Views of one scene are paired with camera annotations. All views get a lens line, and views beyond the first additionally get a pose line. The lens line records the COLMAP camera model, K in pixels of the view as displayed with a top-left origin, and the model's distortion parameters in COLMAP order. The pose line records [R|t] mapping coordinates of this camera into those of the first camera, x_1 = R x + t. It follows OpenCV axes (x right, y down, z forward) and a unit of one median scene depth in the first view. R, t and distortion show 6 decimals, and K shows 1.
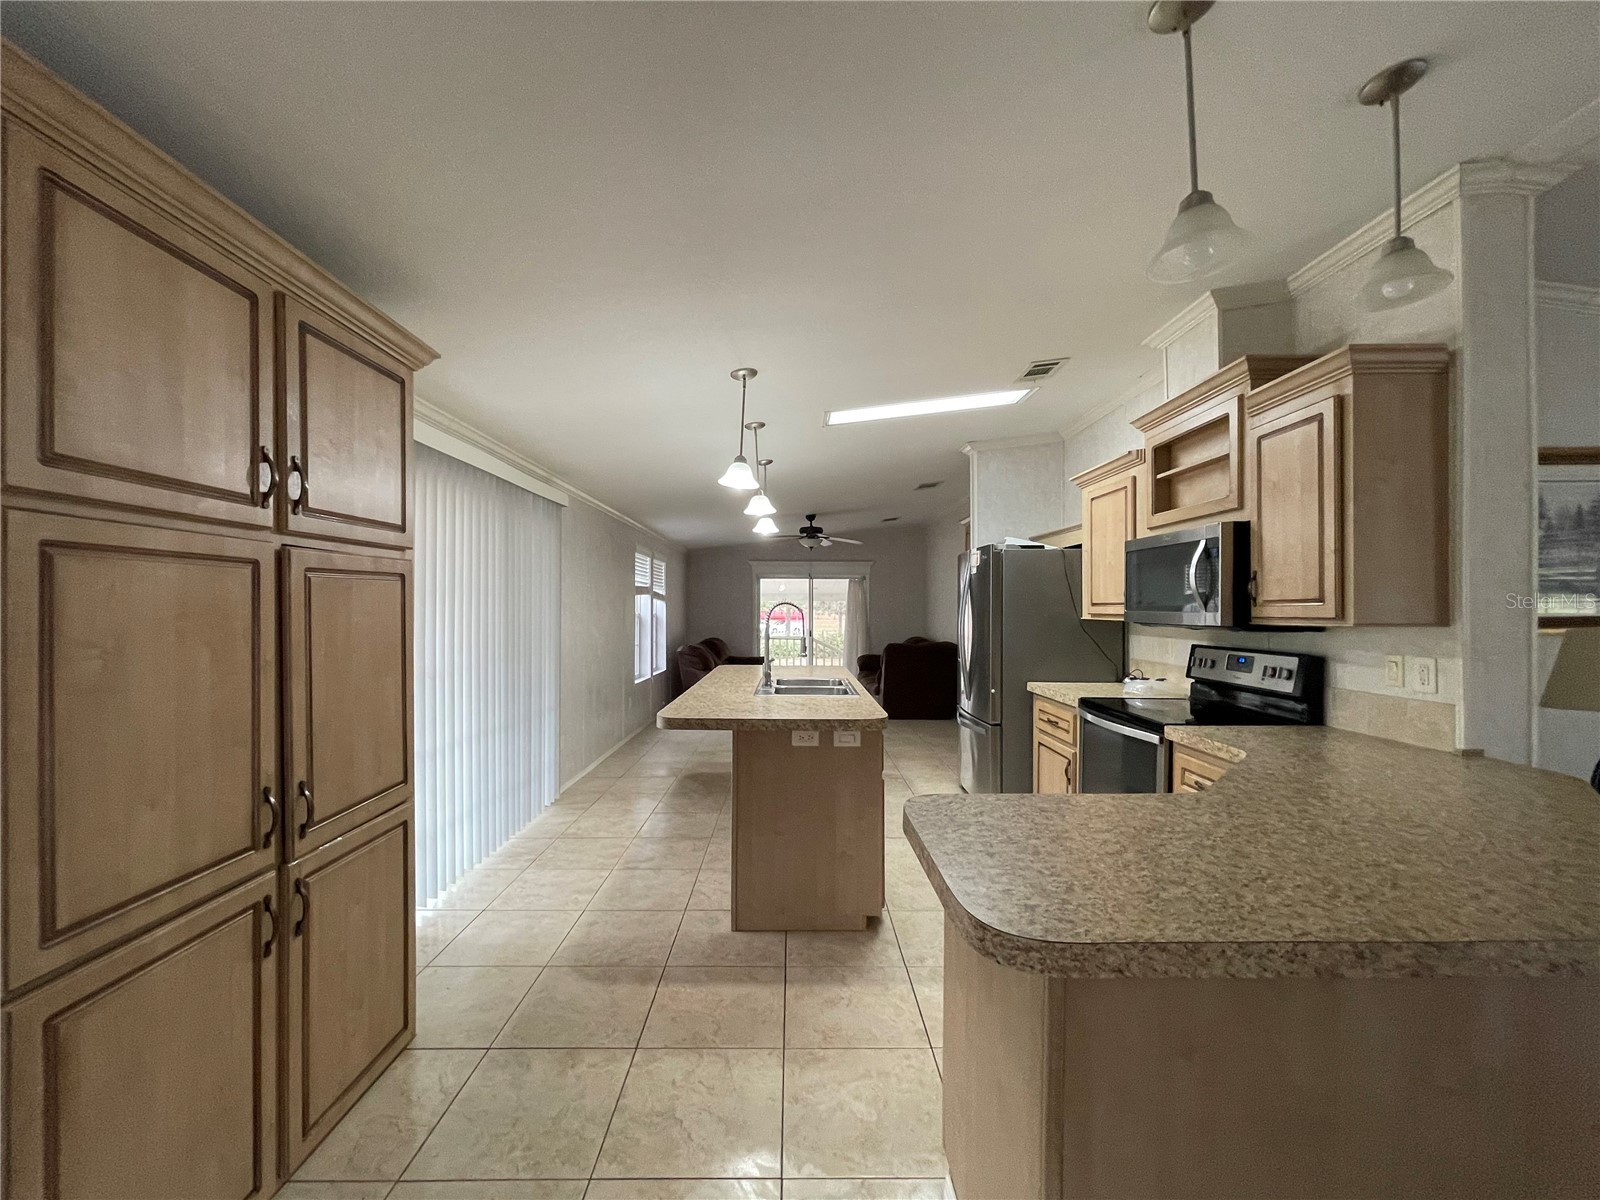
lens RADIAL K [[640.4, 0, 796.9], [0, 640.4, 607.7], [0, 0, 1]] dist [-0.004048, 0.001343]
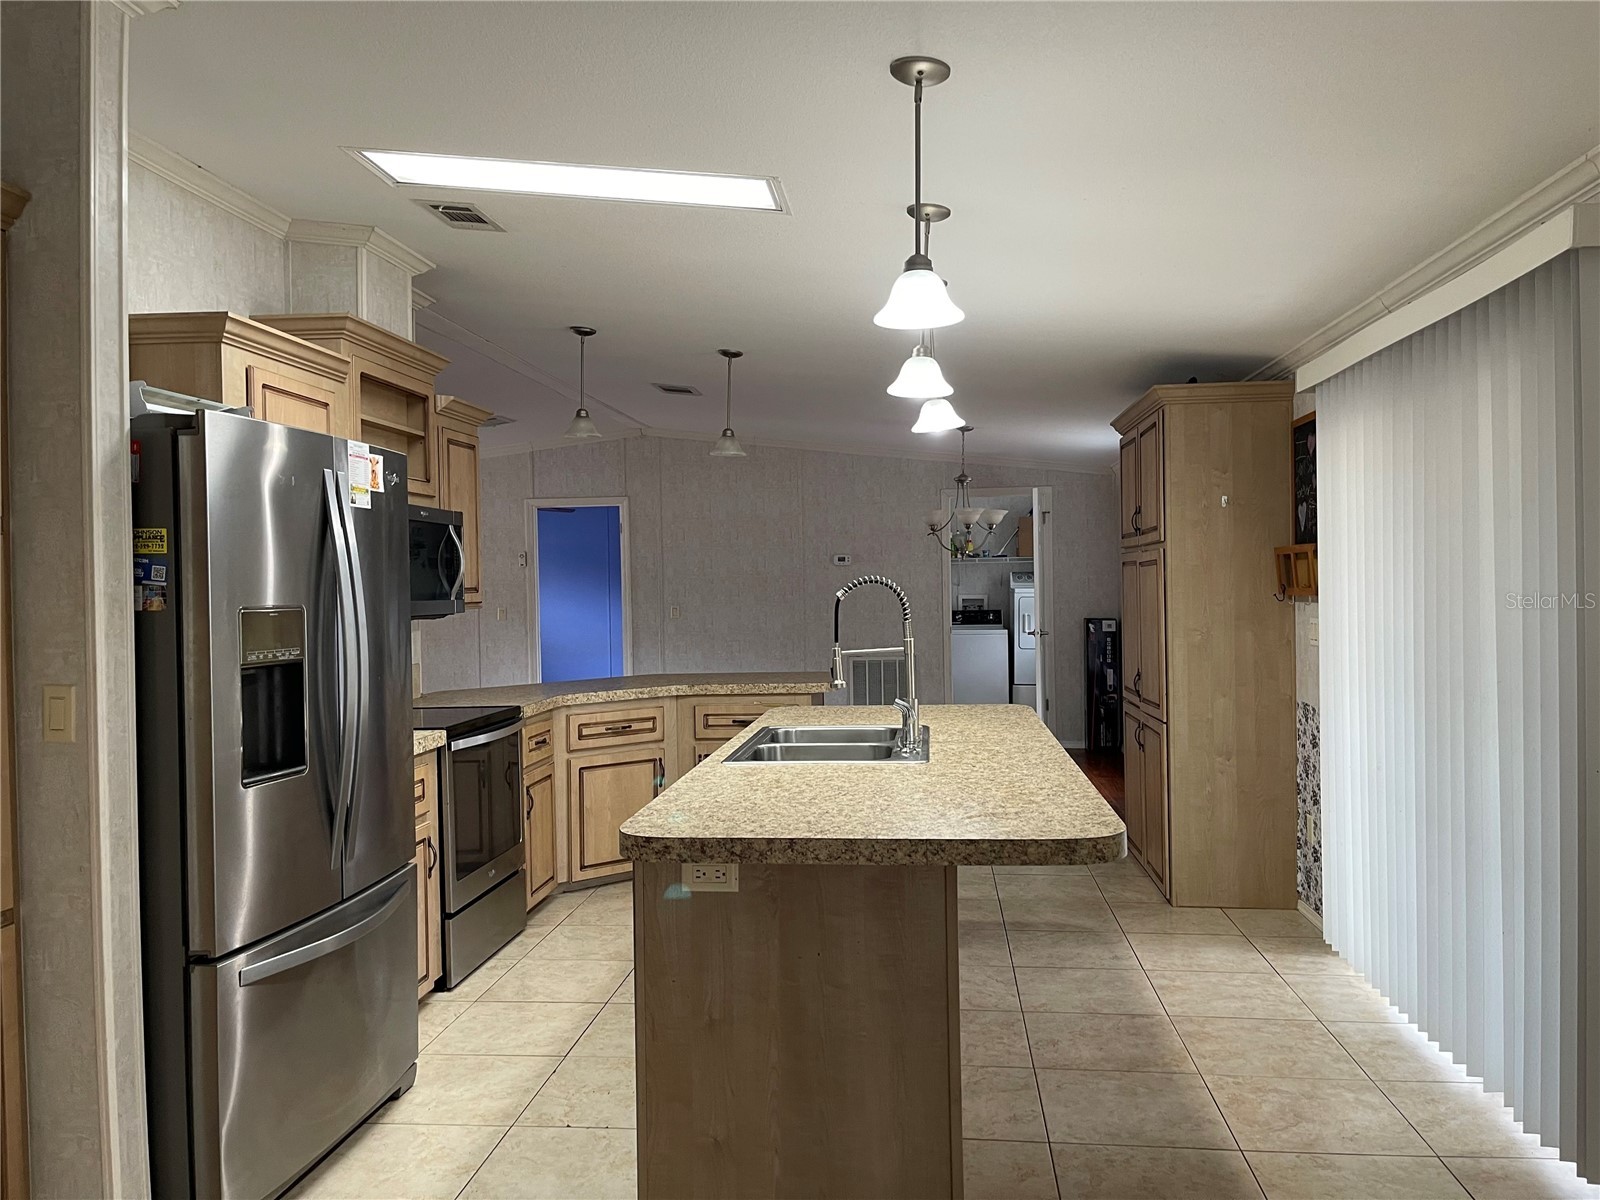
lens RADIAL K [[1208.3, 0, 804.1], [0, 1208.3, 593.3], [0, 0, 1]] dist [0.043930, -0.041556]
pose [[-0.993248, 0.015978, 0.114904, -0.113405], [0.016505, 0.999857, 0.003638, -0.001462], [-0.114829, 0.005510, -0.993370, 2.971115]]
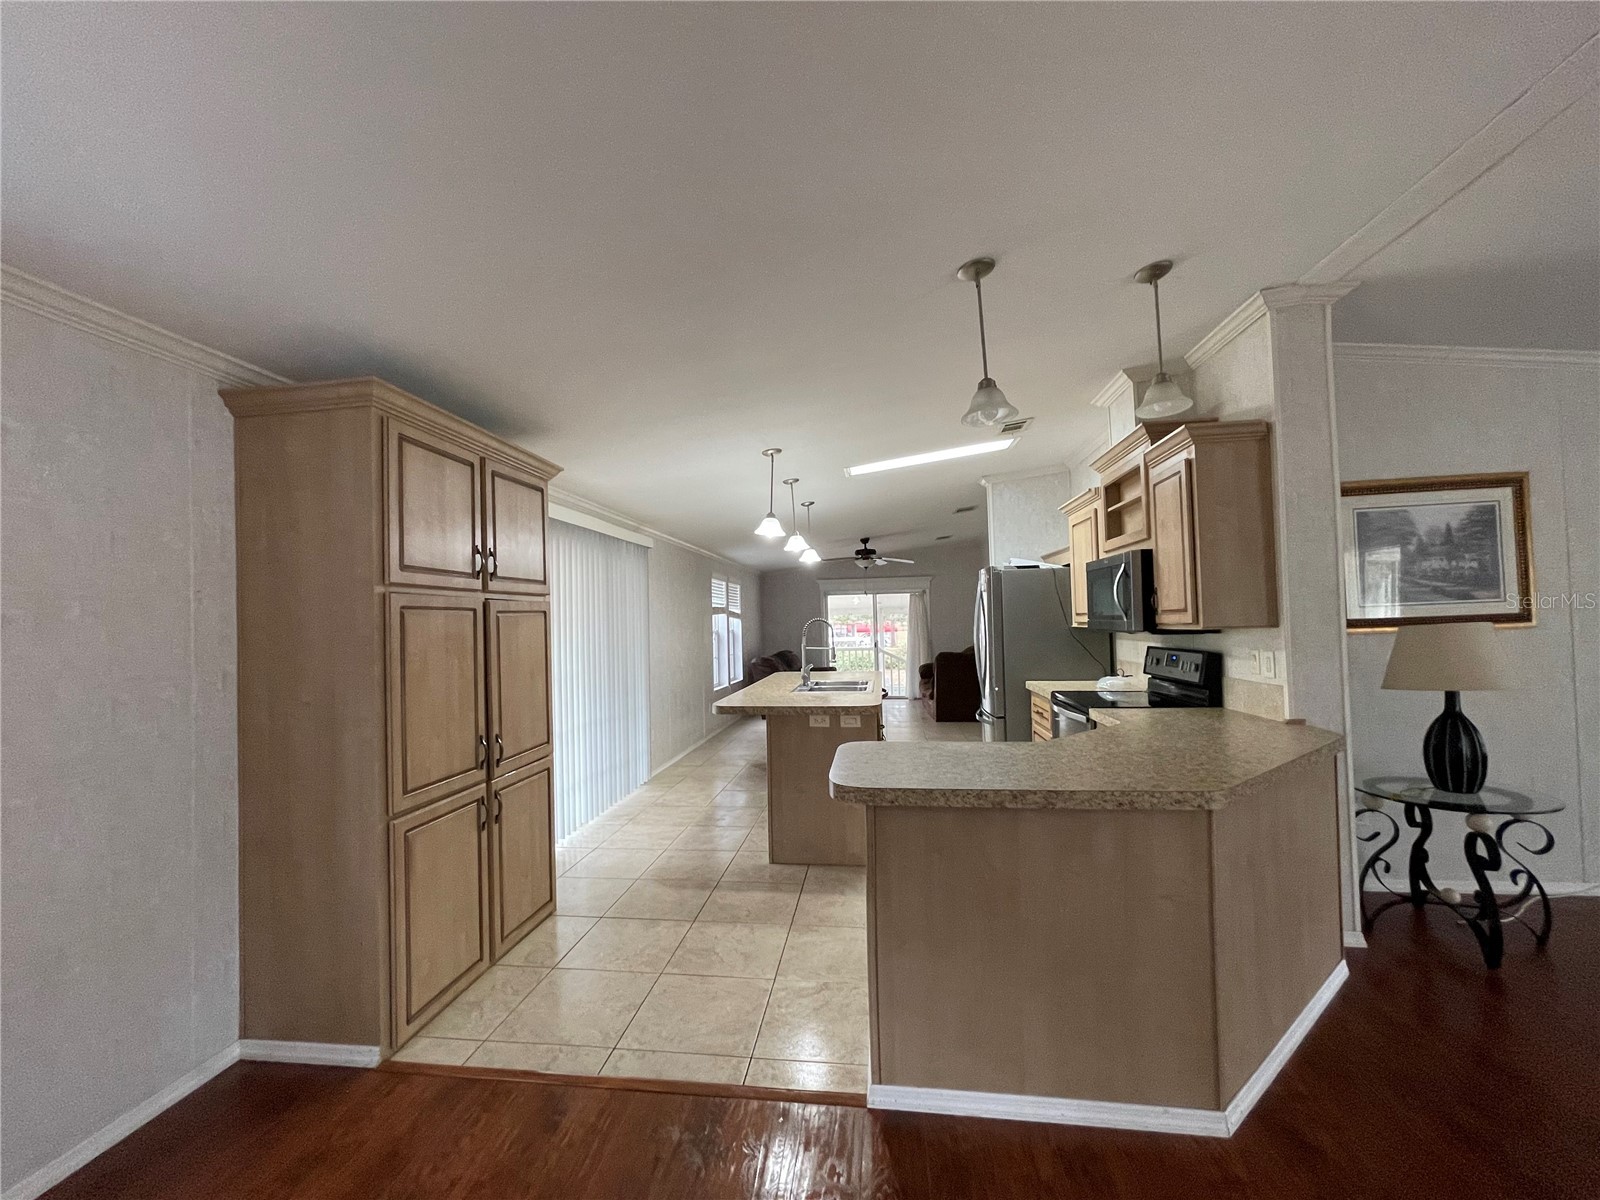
lens RADIAL K [[640.4, 0, 798.0], [0, 640.4, 607.1], [0, 0, 1]] dist [-0.004048, 0.001343]
pose [[0.990174, -0.029166, -0.136765, 0.176234], [0.026243, 0.999388, -0.023126, -0.007289], [0.137356, 0.019310, 0.990334, -0.384082]]
